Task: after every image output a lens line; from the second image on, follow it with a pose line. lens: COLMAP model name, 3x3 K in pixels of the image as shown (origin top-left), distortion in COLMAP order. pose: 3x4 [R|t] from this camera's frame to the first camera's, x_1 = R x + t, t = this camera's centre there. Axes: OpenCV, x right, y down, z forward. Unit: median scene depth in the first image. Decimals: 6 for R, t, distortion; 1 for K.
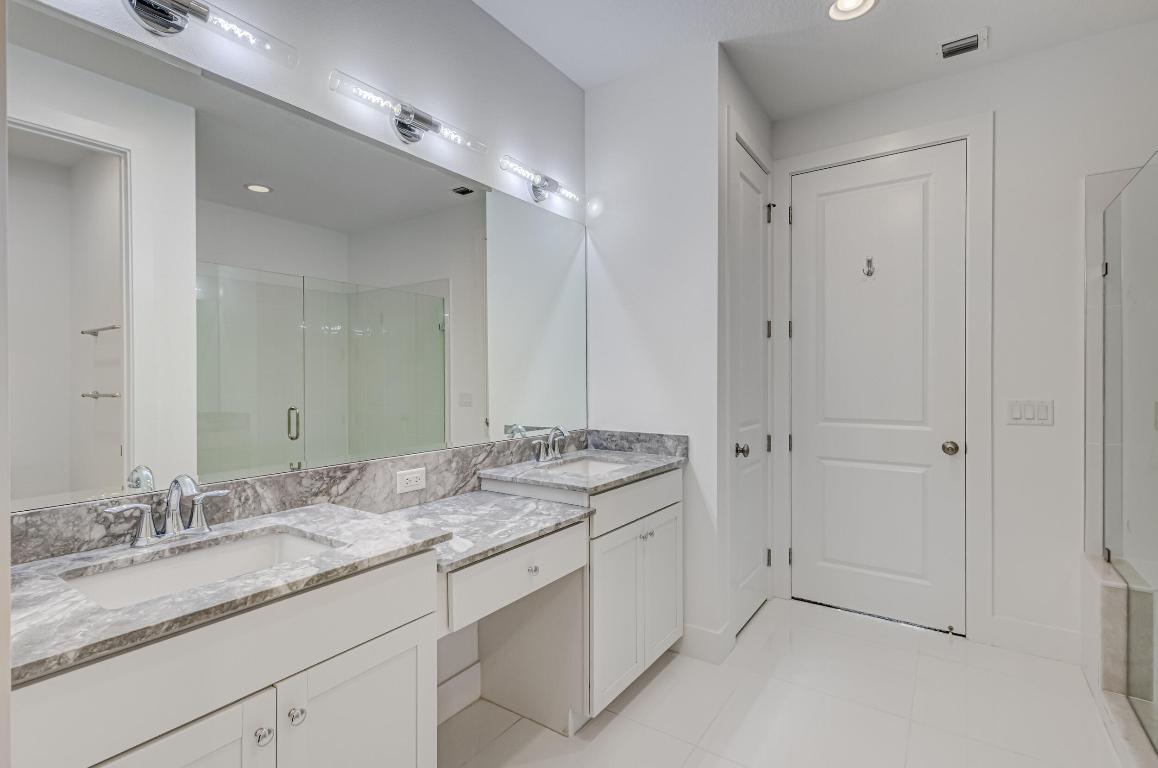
lens RADIAL K [[538.2, 0, 579.1], [0, 538.2, 382.1], [0, 0, 1]] dist [0.032375, -0.000544]
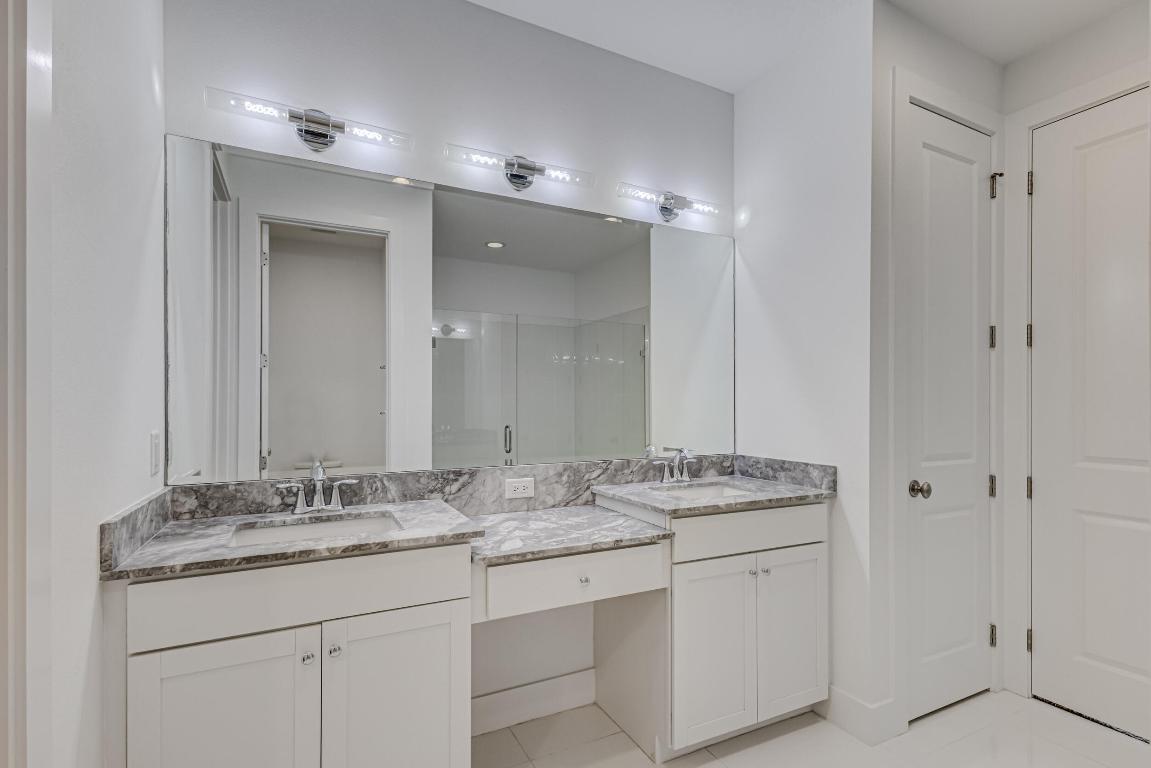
lens RADIAL K [[534.9, 0, 562.9], [0, 534.9, 402.4], [0, 0, 1]] dist [0.032375, -0.000544]
pose [[0.886523, 0.002912, -0.462675, 0.245655], [-0.007763, 0.999933, -0.008582, 0.009883], [0.462619, 0.011200, 0.886486, 0.043687]]
